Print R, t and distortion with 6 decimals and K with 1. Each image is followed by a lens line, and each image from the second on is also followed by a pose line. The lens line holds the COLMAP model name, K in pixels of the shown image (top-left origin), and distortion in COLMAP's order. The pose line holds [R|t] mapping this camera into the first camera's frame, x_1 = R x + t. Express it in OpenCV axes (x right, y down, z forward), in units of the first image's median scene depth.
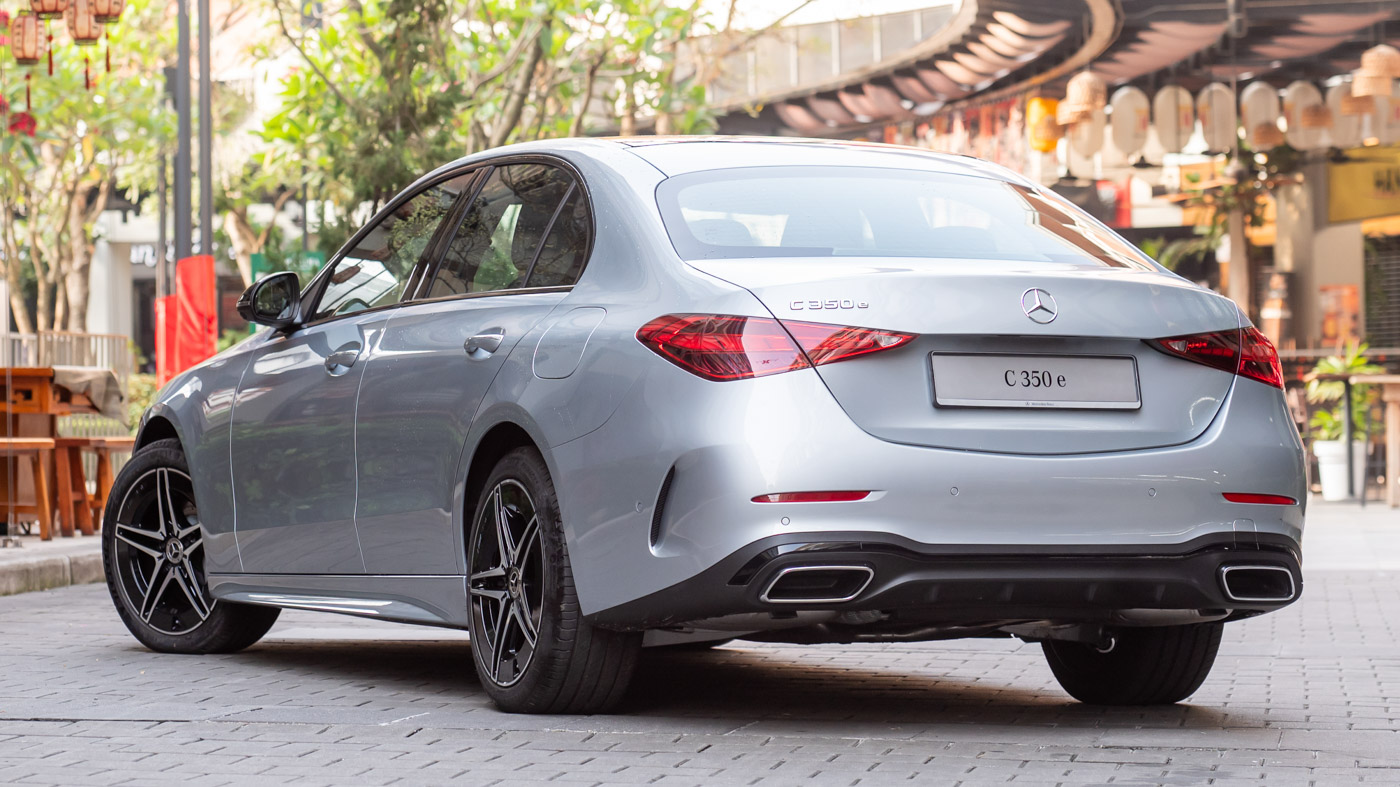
lens RADIAL K [[5227.7, 0, 683.0], [0, 5227.7, 267.3], [0, 0, 1]] dist [0.090447, 0.000000]
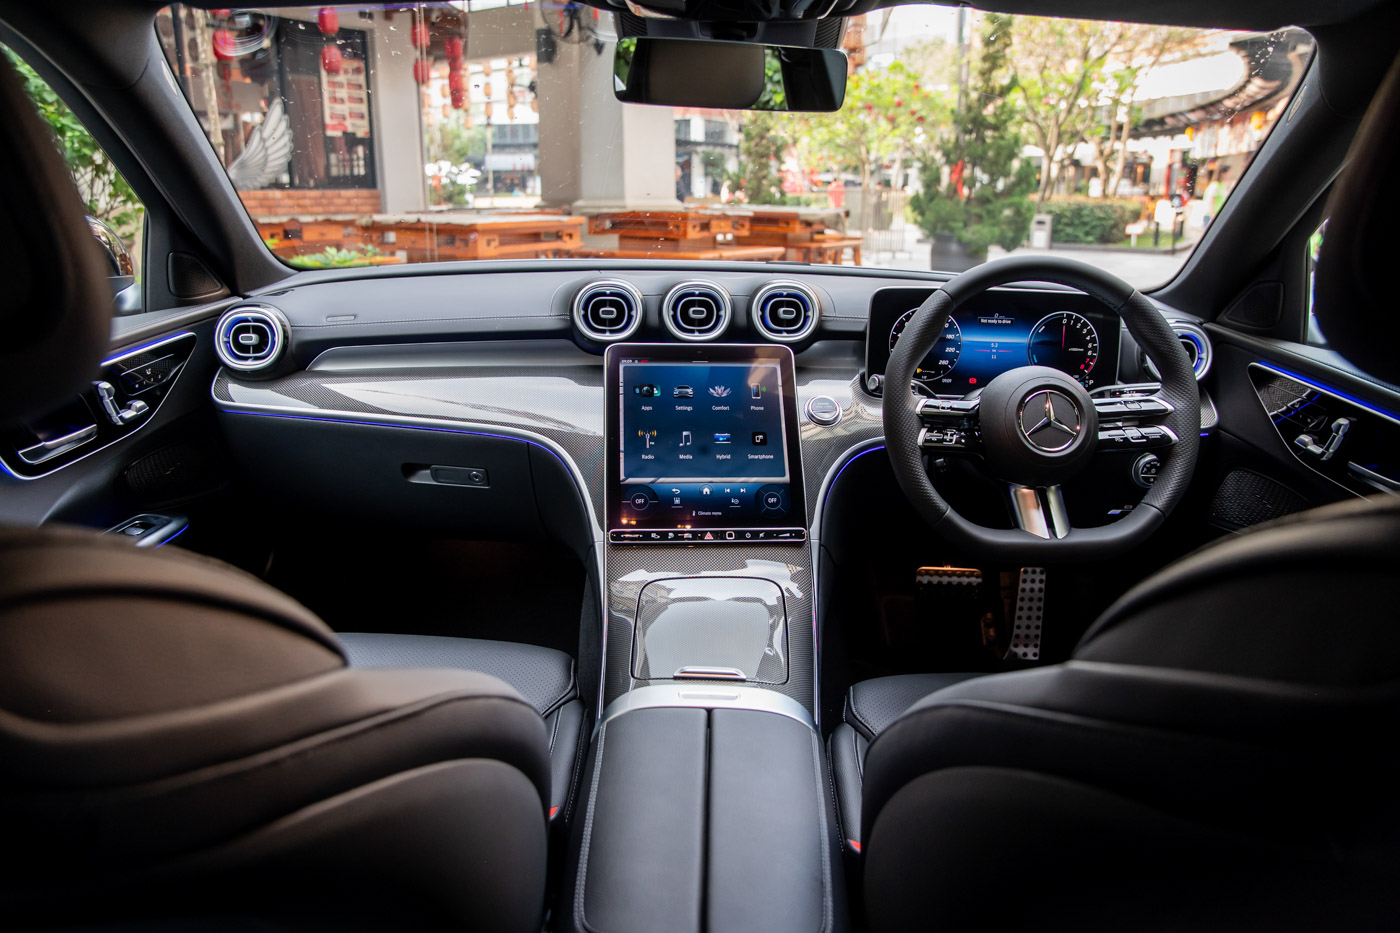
lens RADIAL K [[970.5, 0, 693.9], [0, 970.5, 467.9], [0, 0, 1]] dist [-0.091104, 0.028723]
pose [[0.913267, 0.121889, -0.388699, 0.014139], [0.001896, 0.952903, 0.303269, -0.001399], [0.407358, -0.277703, 0.870023, 1.089915]]
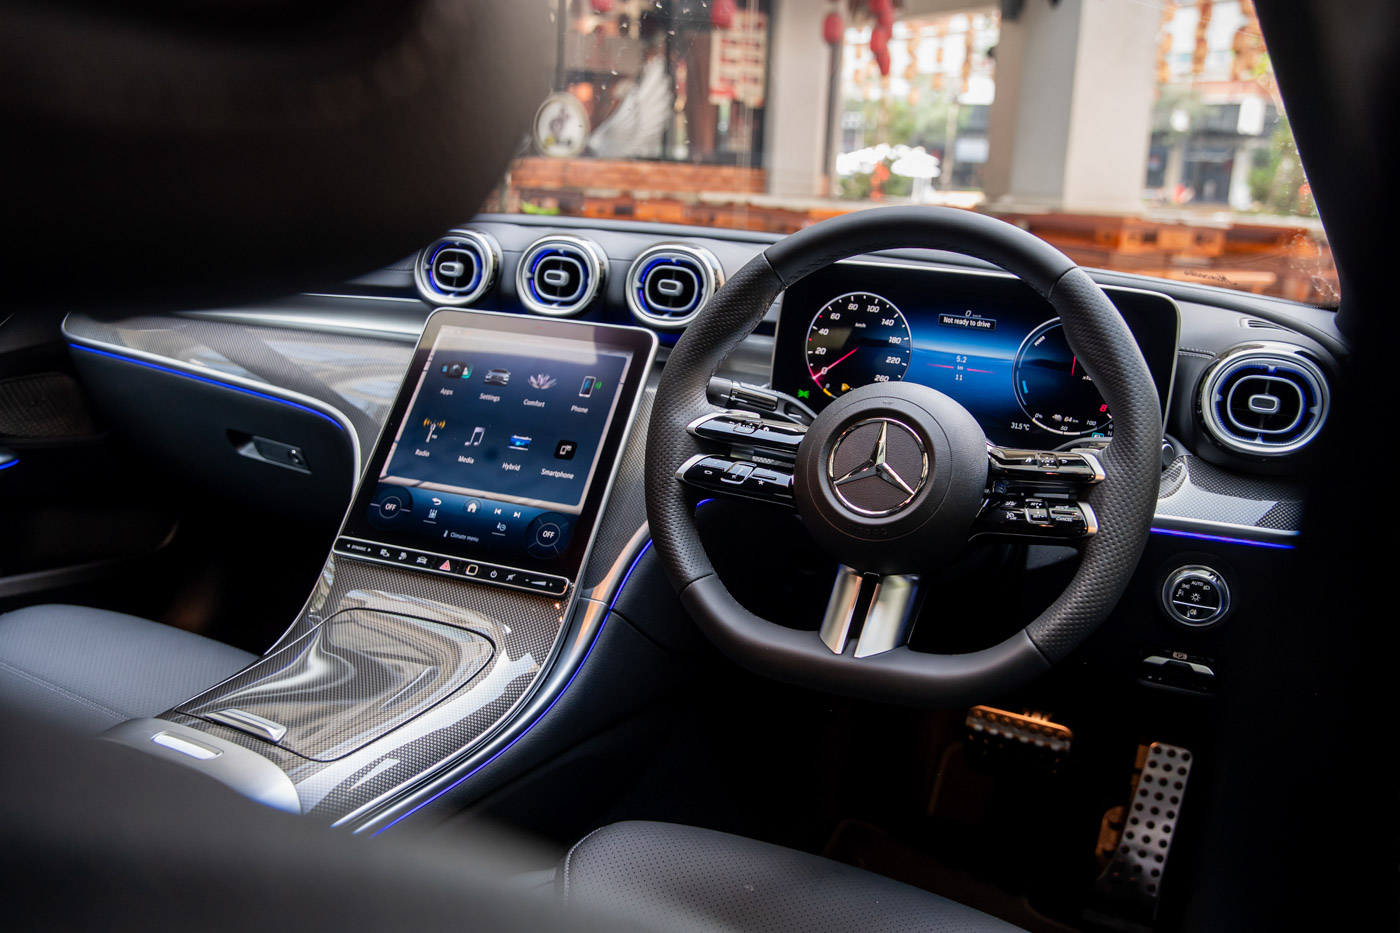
lens RADIAL K [[1220.5, 0, 683.4], [0, 1220.5, 470.7], [0, 0, 1]] dist [-0.039692, -0.009839]
pose [[0.652311, 0.212164, -0.727651, 0.053325], [-0.027349, 0.965987, 0.257139, 0.003933], [0.757458, -0.147834, 0.635927, 1.129129]]
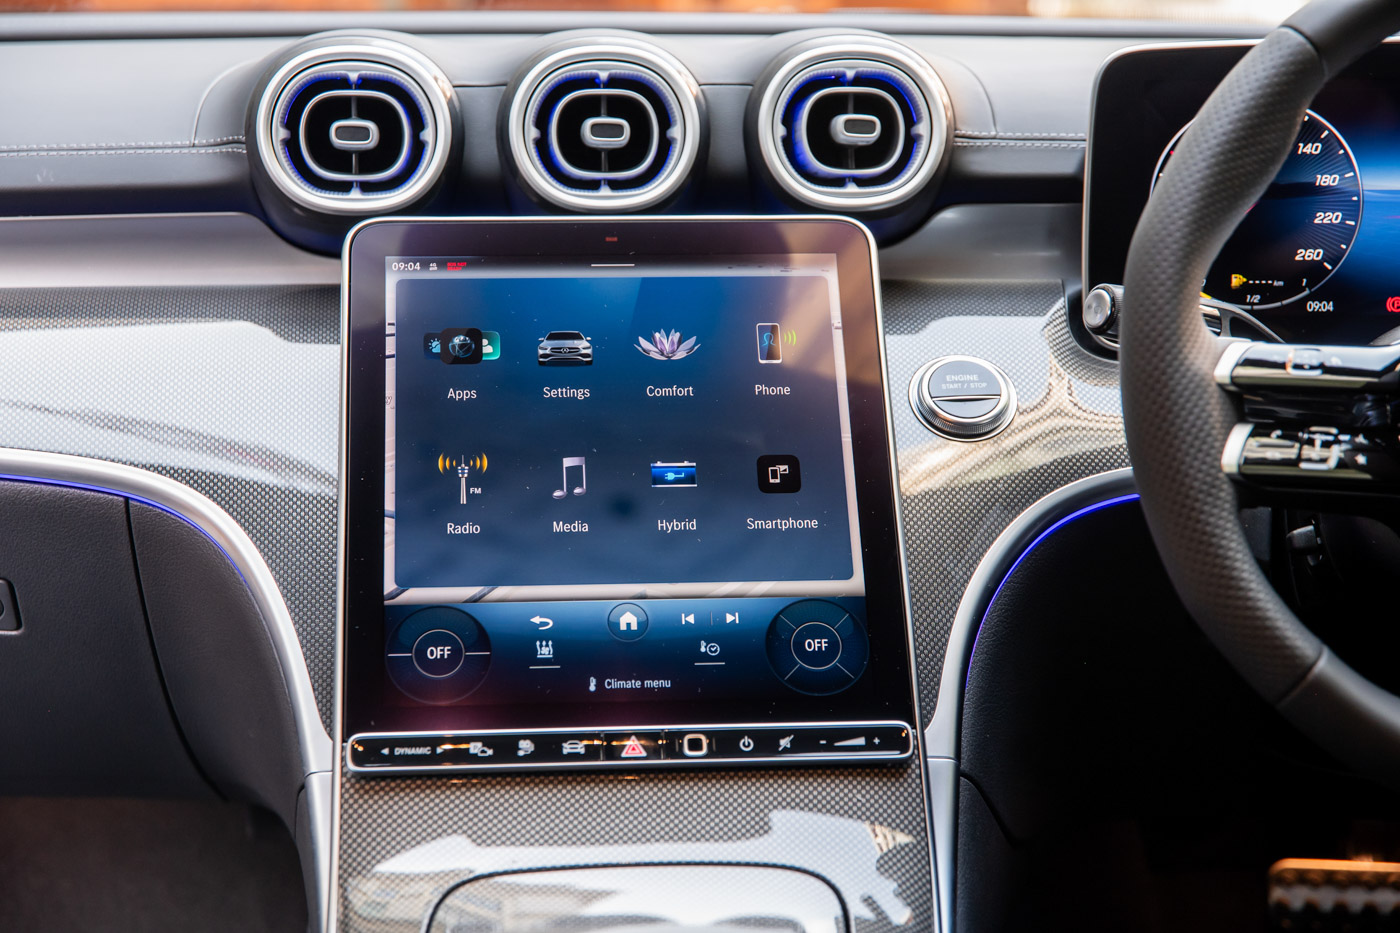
lens RADIAL K [[2565.5, 0, 688.8], [0, 2565.5, 462.8], [0, 0, 1]] dist [0.220856, 0.000000]
pose [[0.911411, 0.076711, -0.404283, 0.016068], [0.020798, 0.972627, 0.231440, 0.003827], [0.410970, -0.219345, 0.884868, 1.095989]]
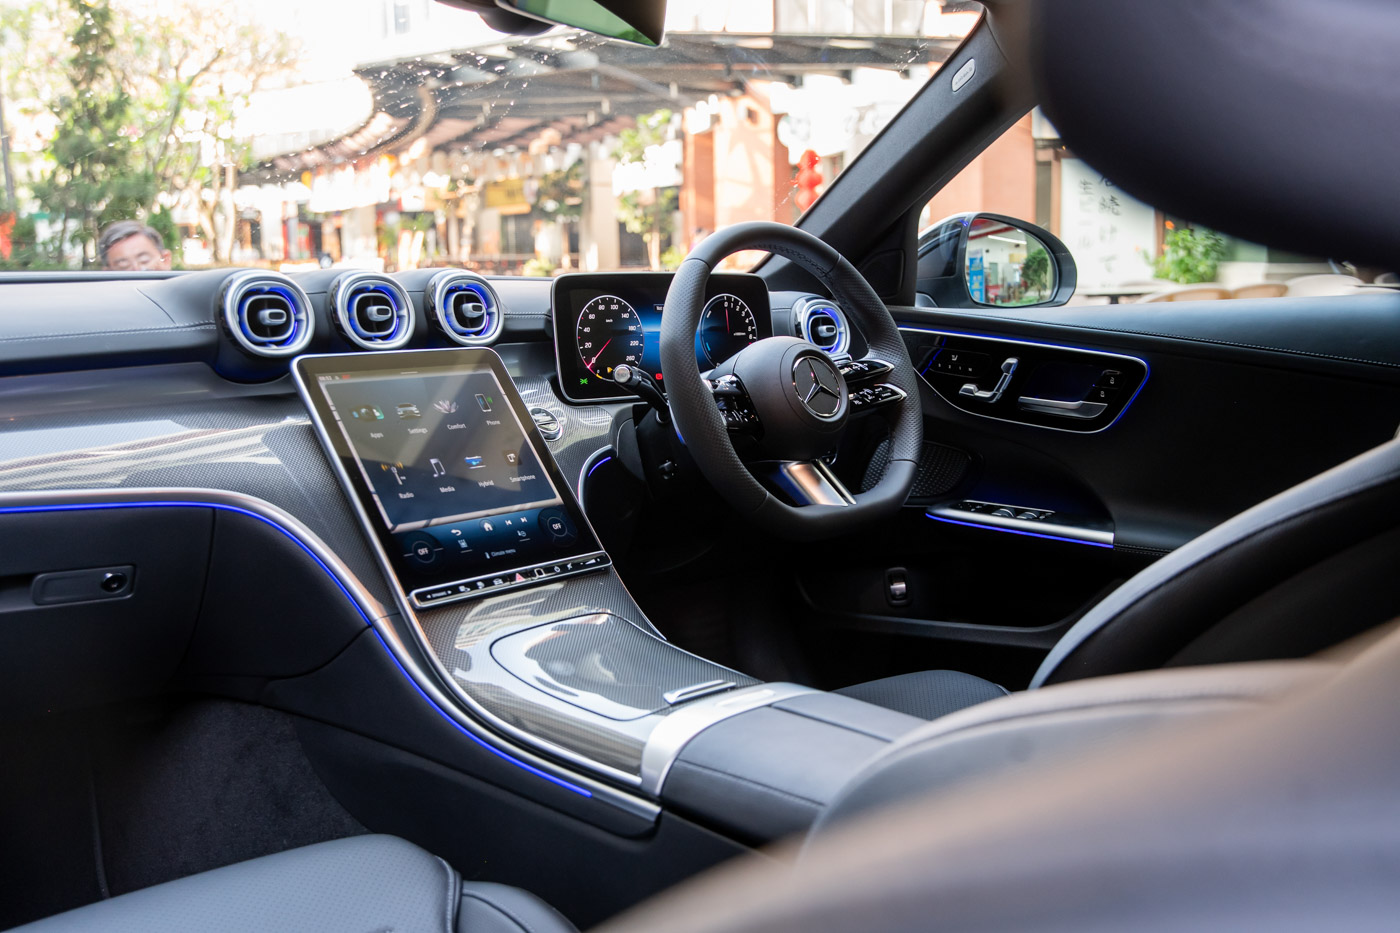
lens RADIAL K [[1320.5, 0, 688.5], [0, 1320.5, 480.3], [0, 0, 1]] dist [0.045124, 0.000000]
pose [[0.944109, -0.062169, 0.323719, -0.040519], [0.000632, 0.982393, 0.186823, 0.007687], [-0.329634, -0.176176, 0.927525, 1.075045]]
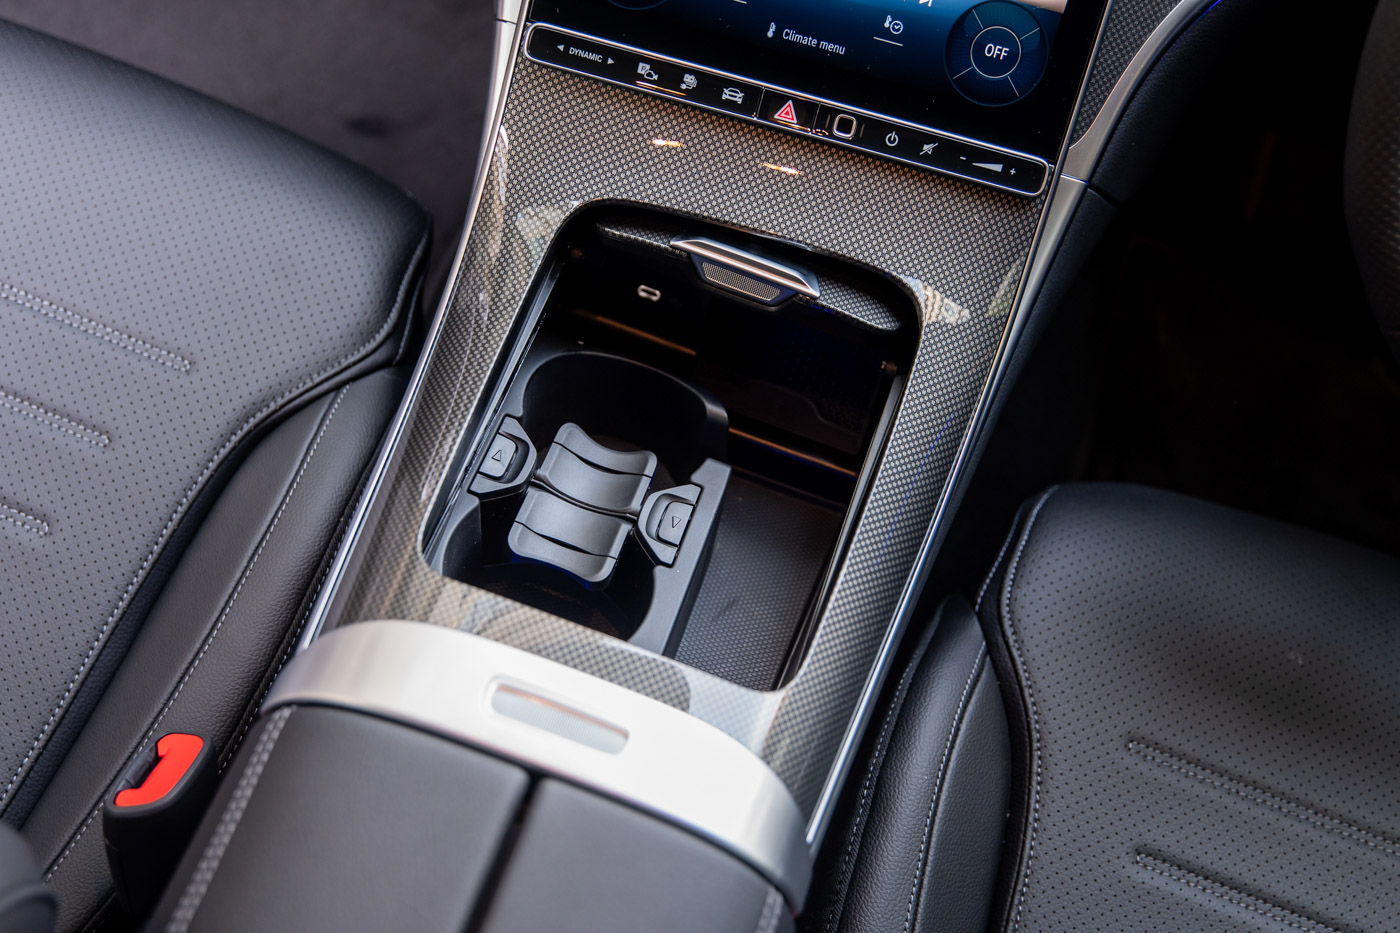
lens RADIAL K [[1752.5, 0, 695.7], [0, 1752.5, 463.0], [0, 0, 1]] dist [0.035266, 0.000000]
pose [[0.755460, 0.592084, -0.280564, 0.002112], [-0.144036, 0.567820, 0.810453, -0.009841], [0.639166, -0.571854, 0.514247, 1.129362]]
